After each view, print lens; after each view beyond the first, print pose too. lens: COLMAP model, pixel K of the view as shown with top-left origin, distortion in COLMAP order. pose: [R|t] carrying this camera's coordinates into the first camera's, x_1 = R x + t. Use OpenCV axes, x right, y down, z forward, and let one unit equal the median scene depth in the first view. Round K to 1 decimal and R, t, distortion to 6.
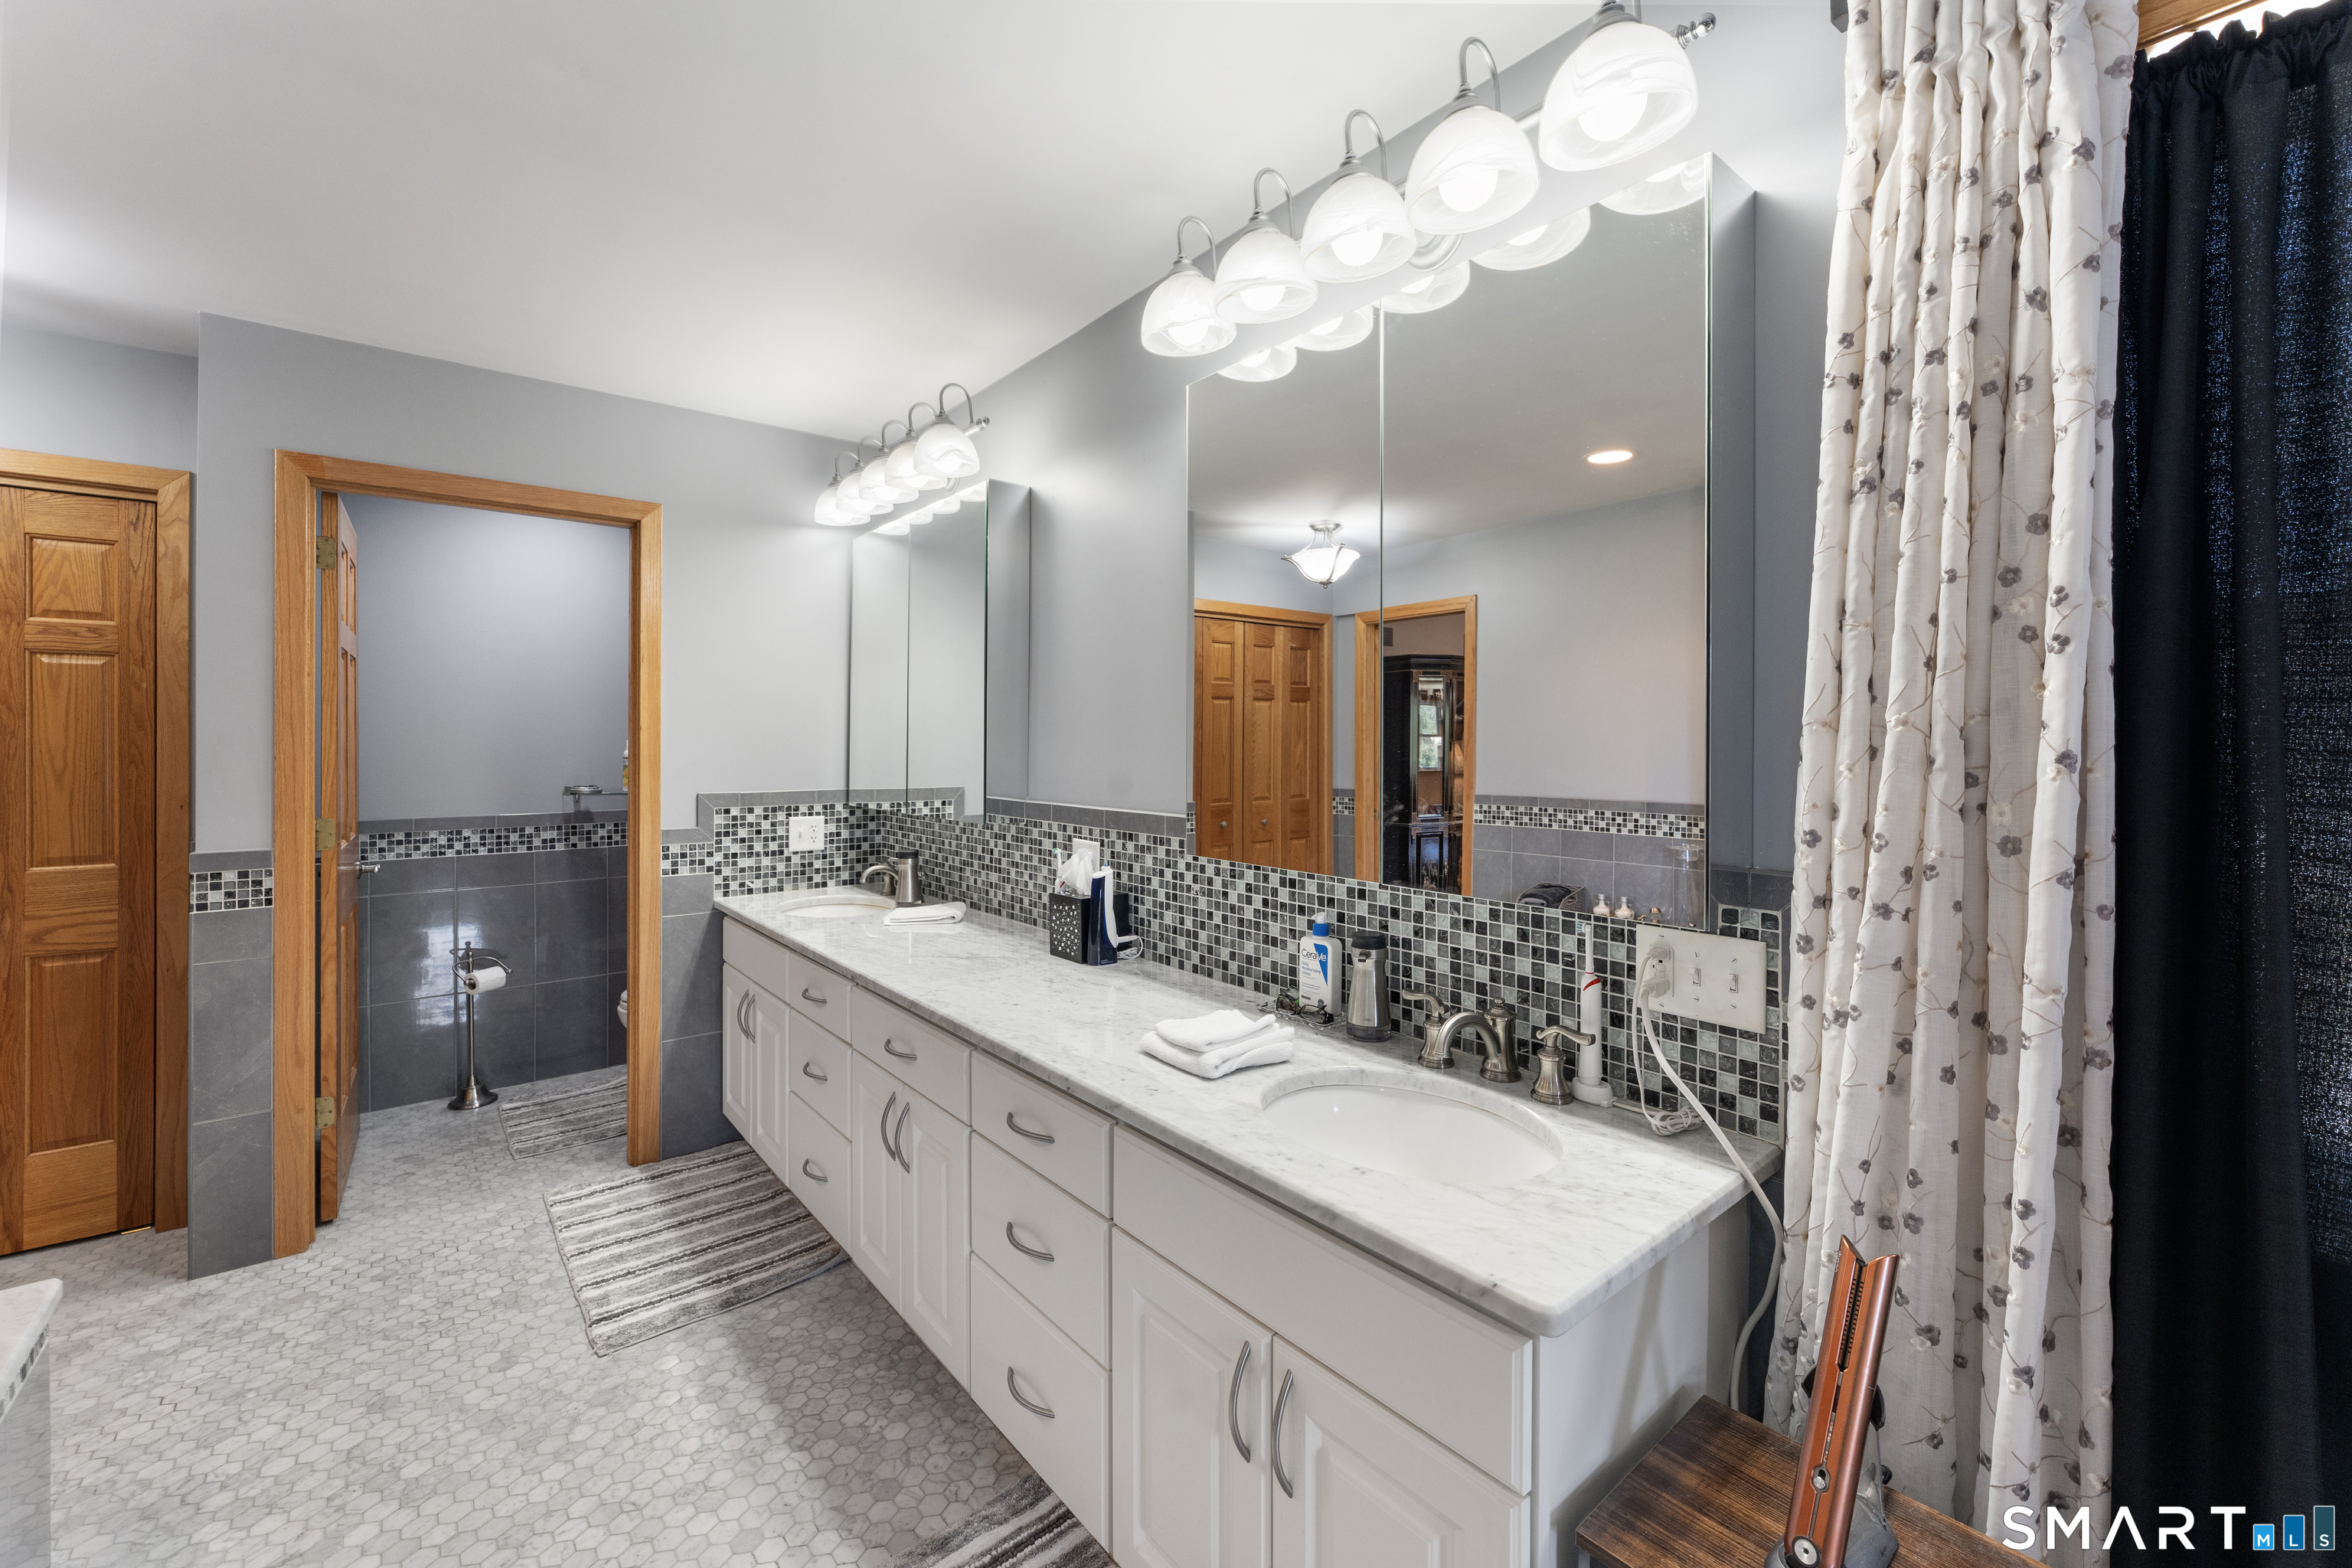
lens RADIAL K [[955.1, 0, 1183.8], [0, 955.1, 747.9], [0, 0, 1]] dist [-0.001276, 0.001111]
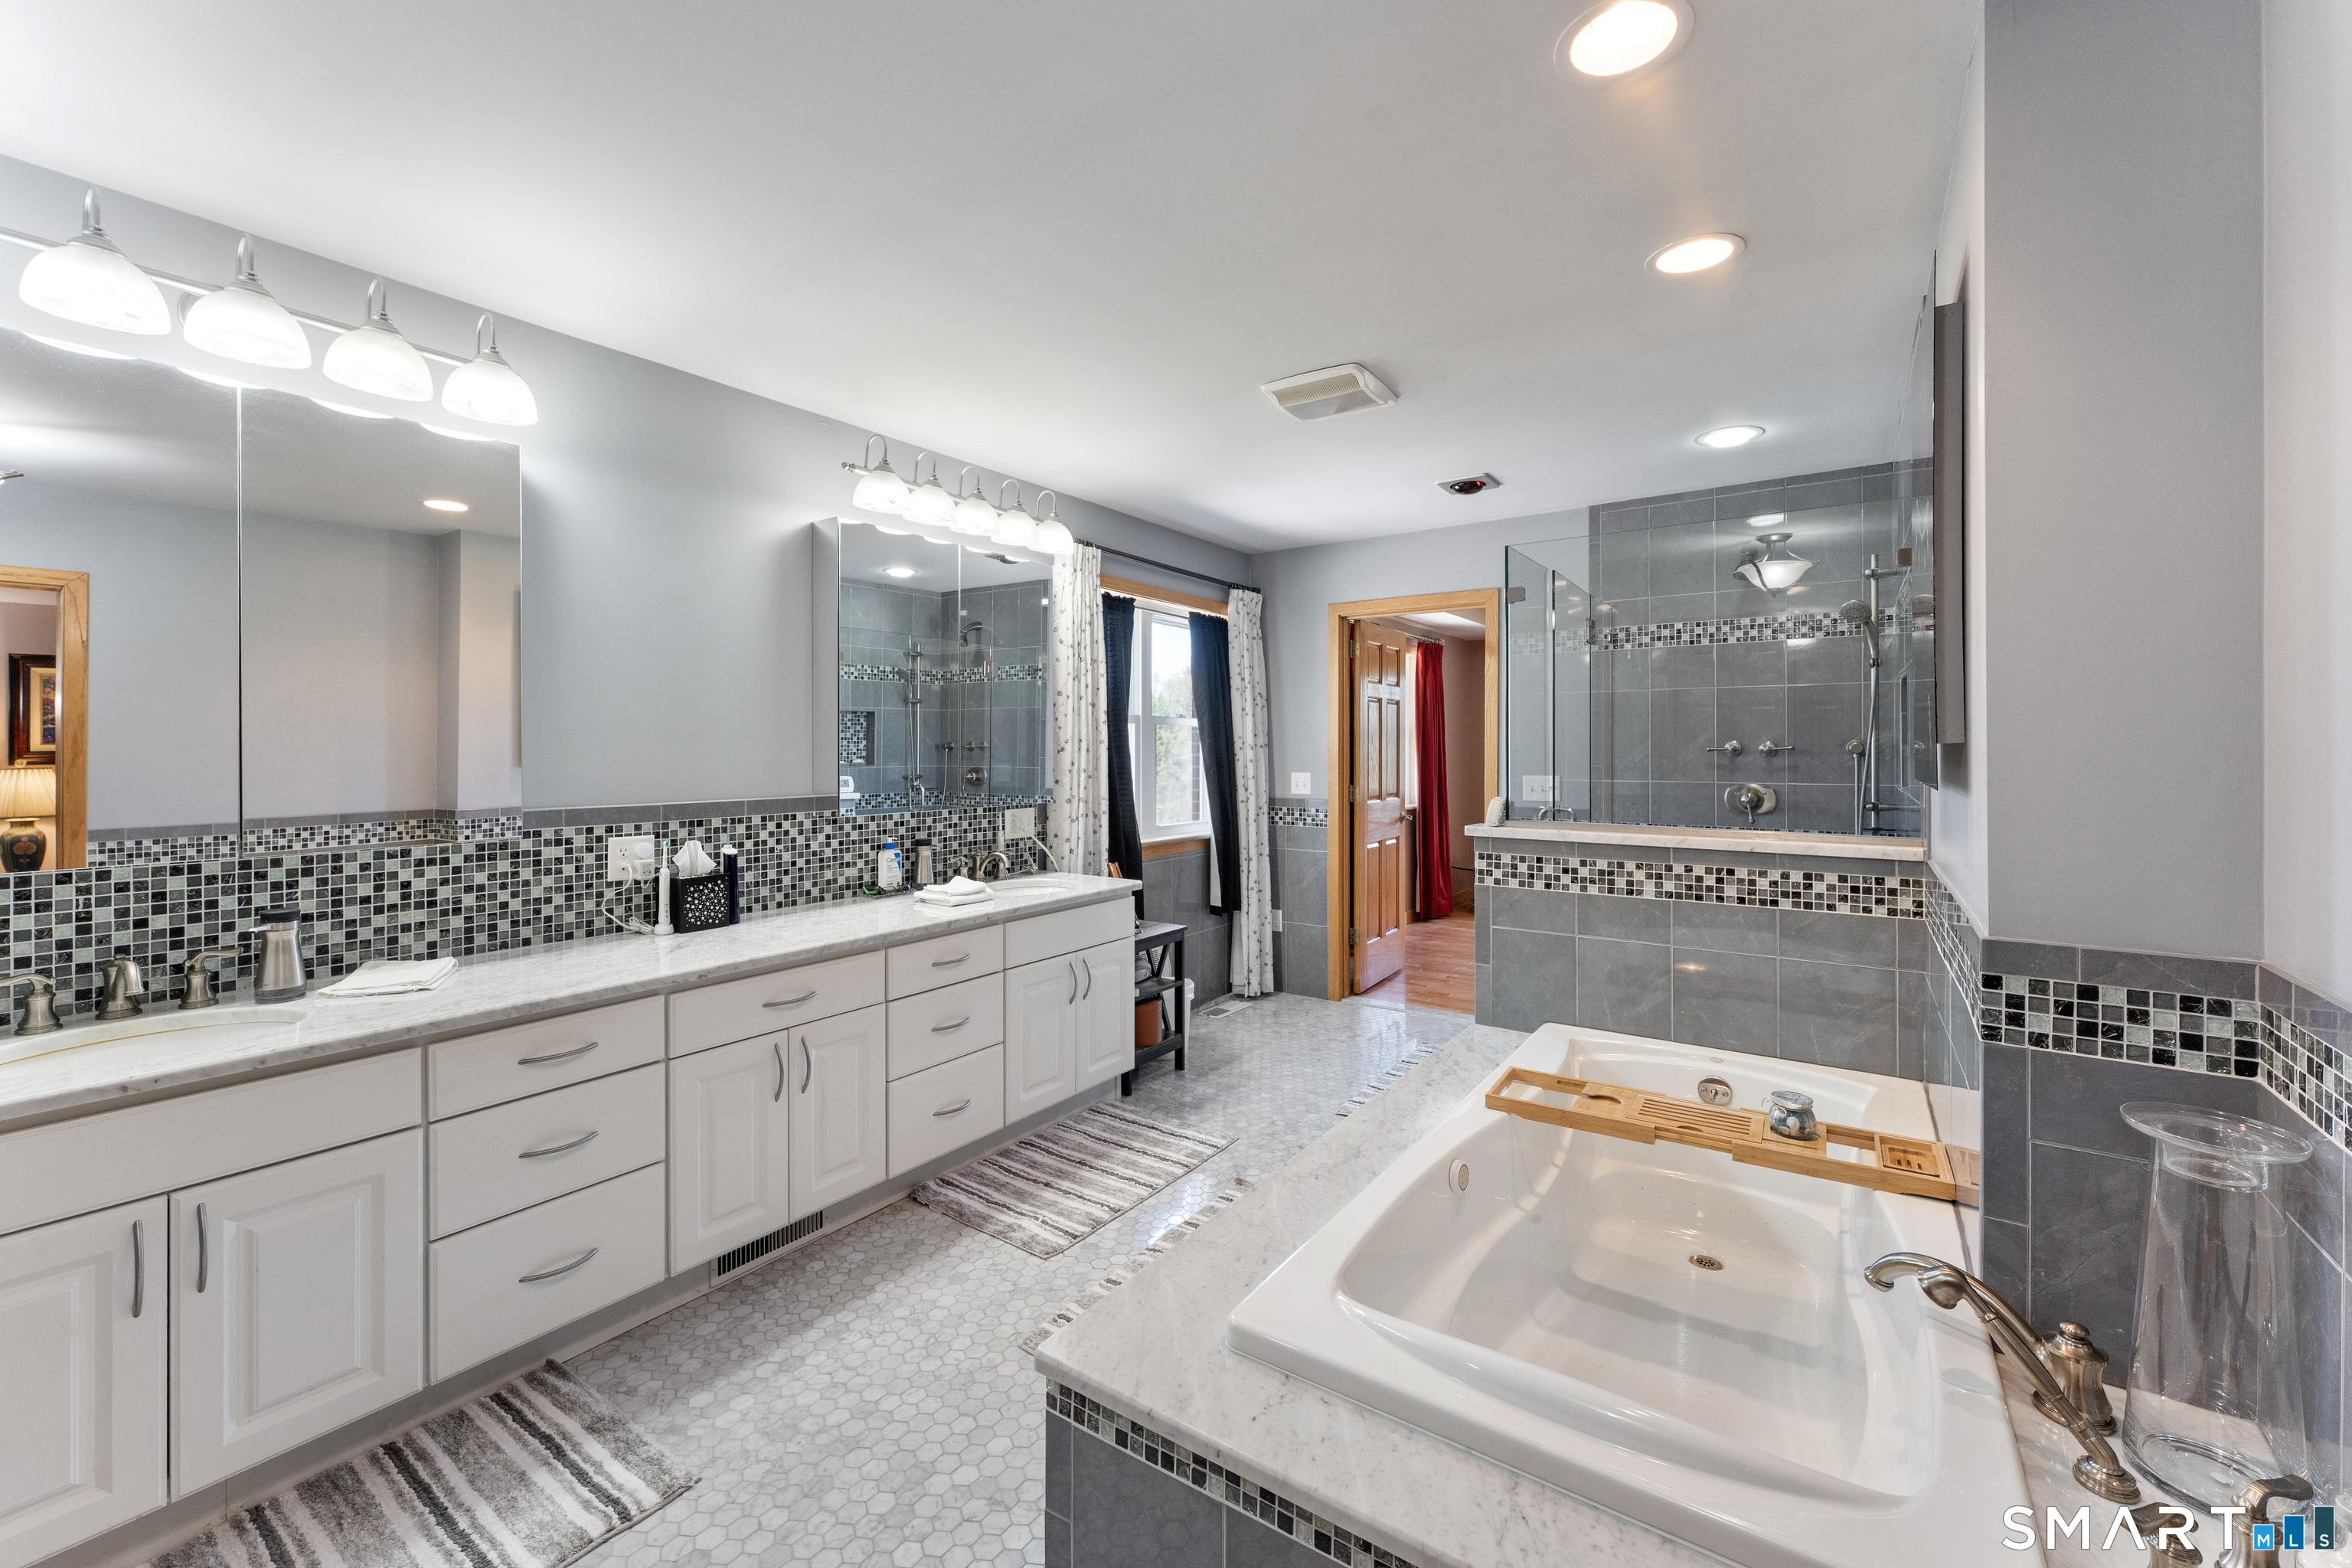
lens RADIAL K [[955.1, 0, 1166.8], [0, 955.1, 762.9], [0, 0, 1]] dist [-0.001276, 0.001111]
pose [[-0.262515, -0.003938, 0.964920, -1.194768], [0.018743, 0.999782, 0.009180, 0.014241], [-0.964746, 0.020495, -0.262384, 0.643485]]
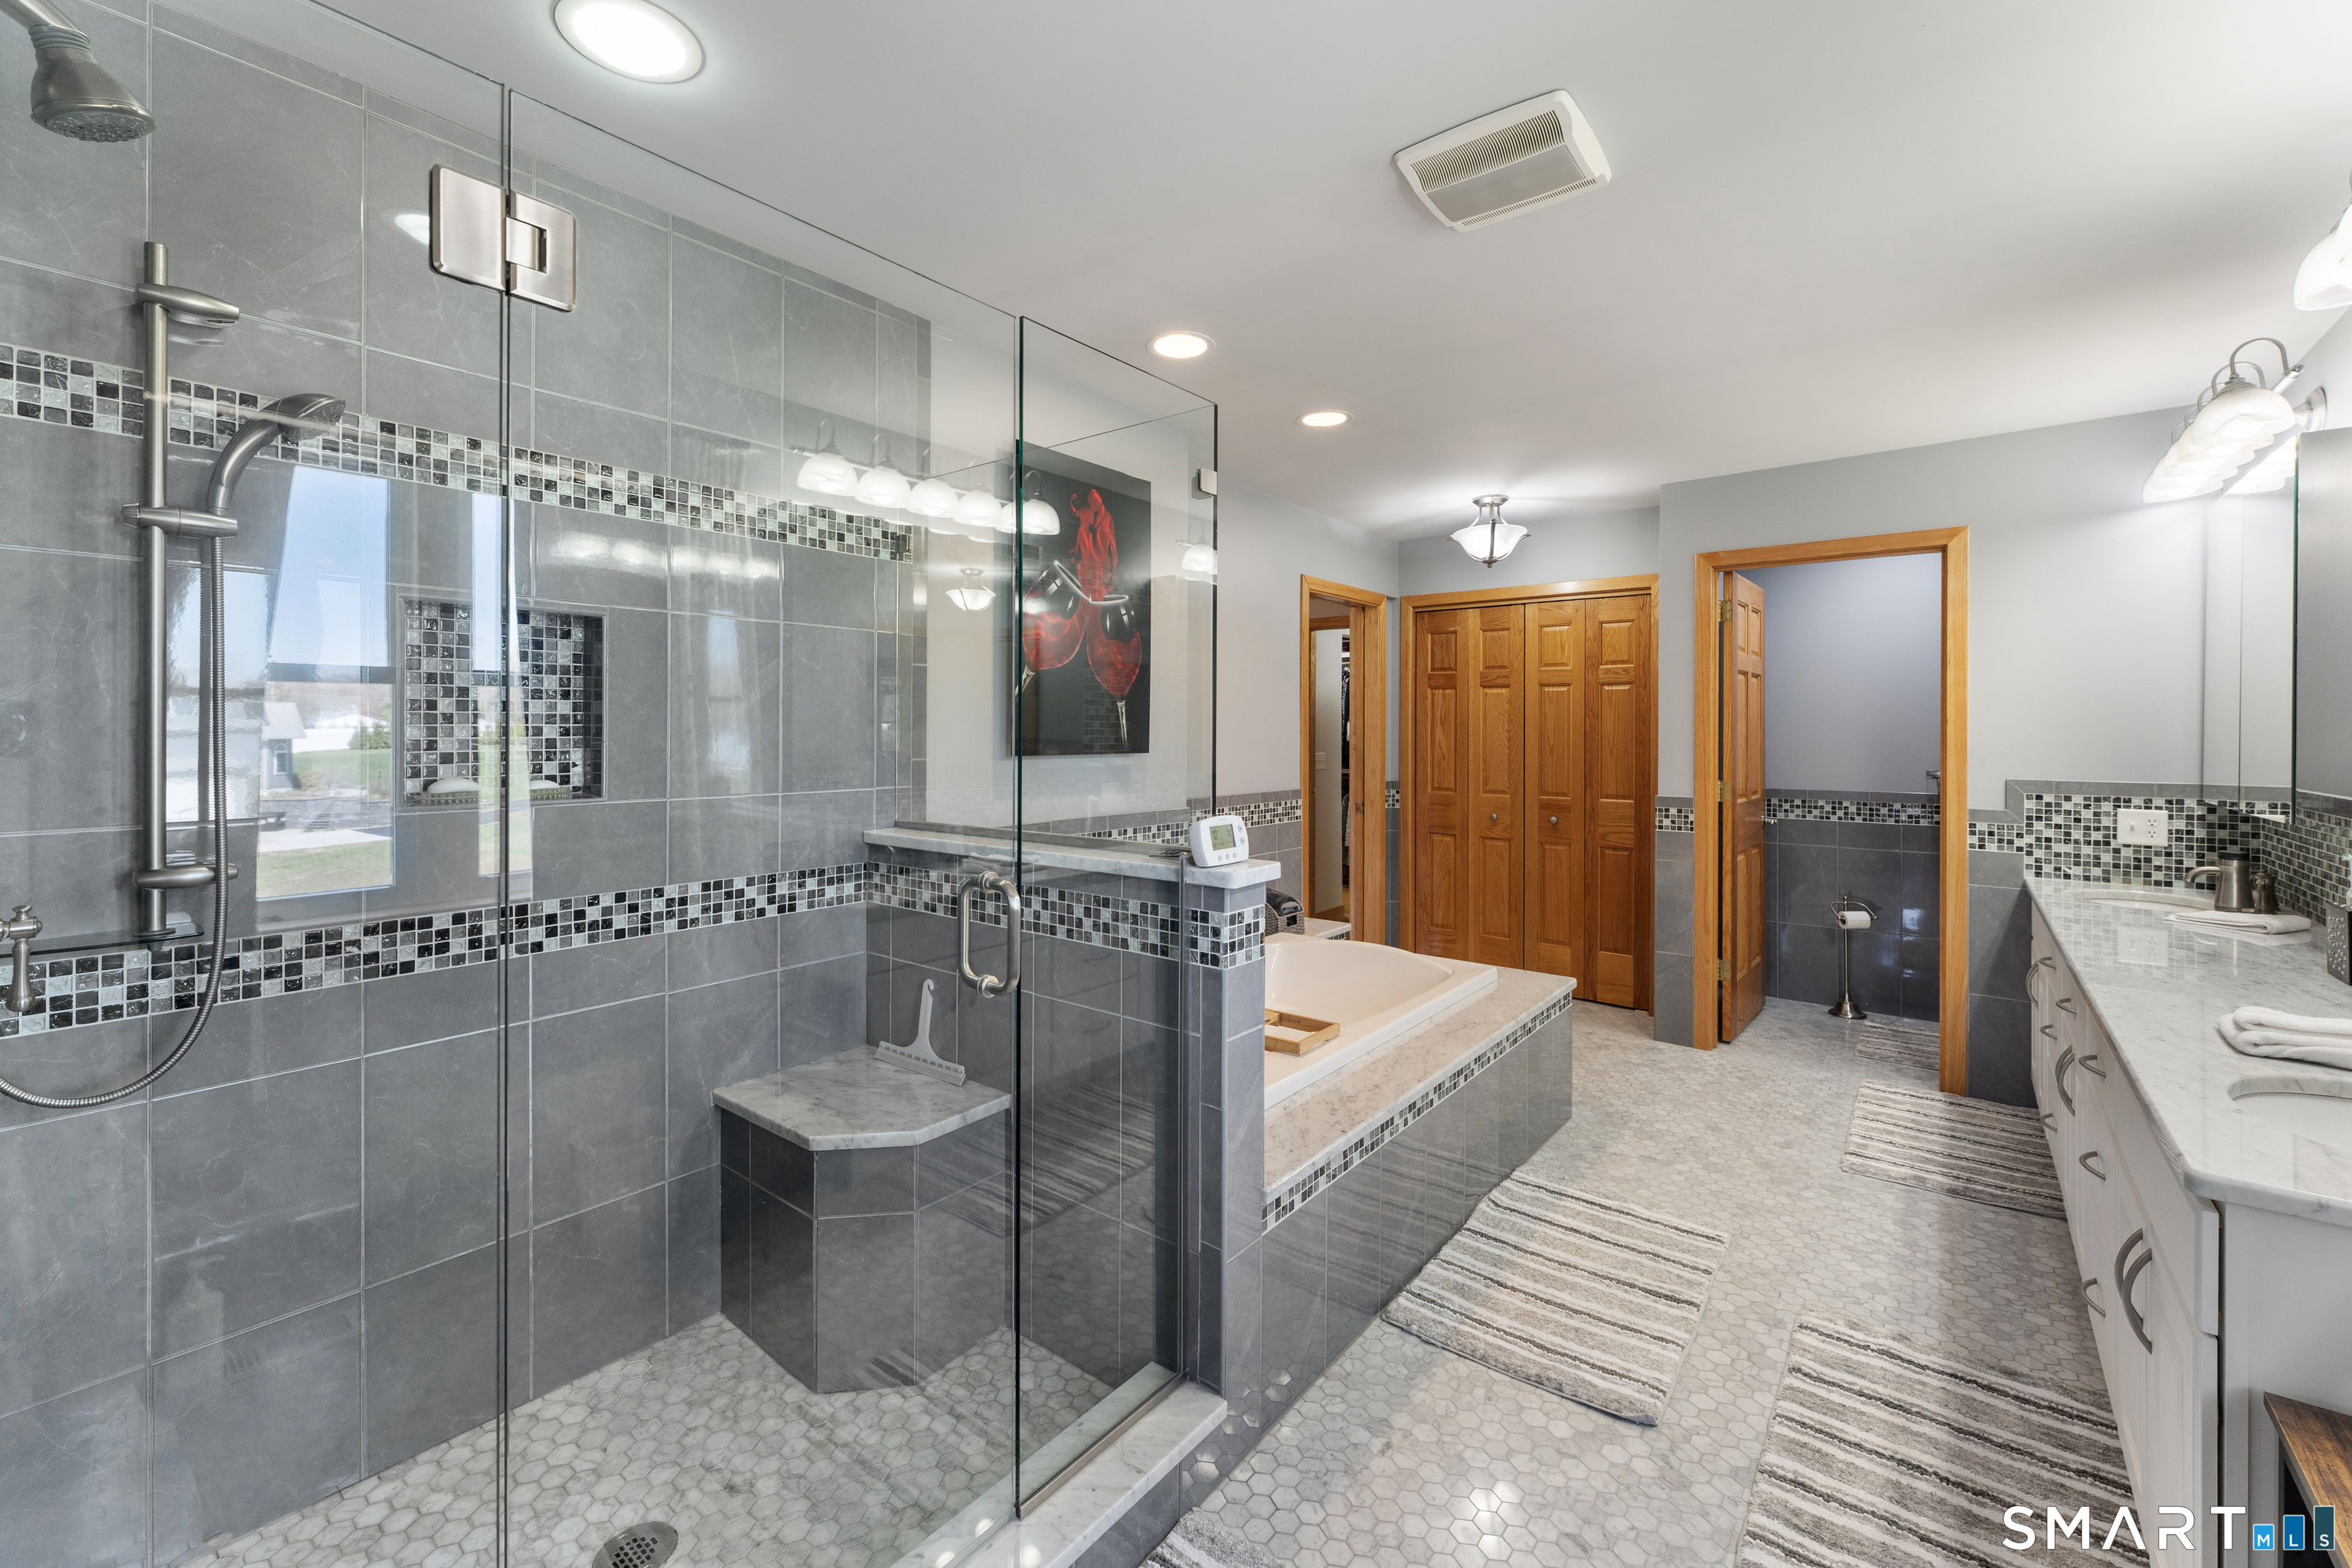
lens RADIAL K [[955.1, 0, 1168.7], [0, 955.1, 716.6], [0, 0, 1]] dist [-0.001276, 0.001111]
pose [[0.197549, -0.015818, -0.980165, 0.455820], [-0.008534, 0.999804, -0.017855, 0.004119], [0.980256, 0.011892, 0.197375, -0.200502]]
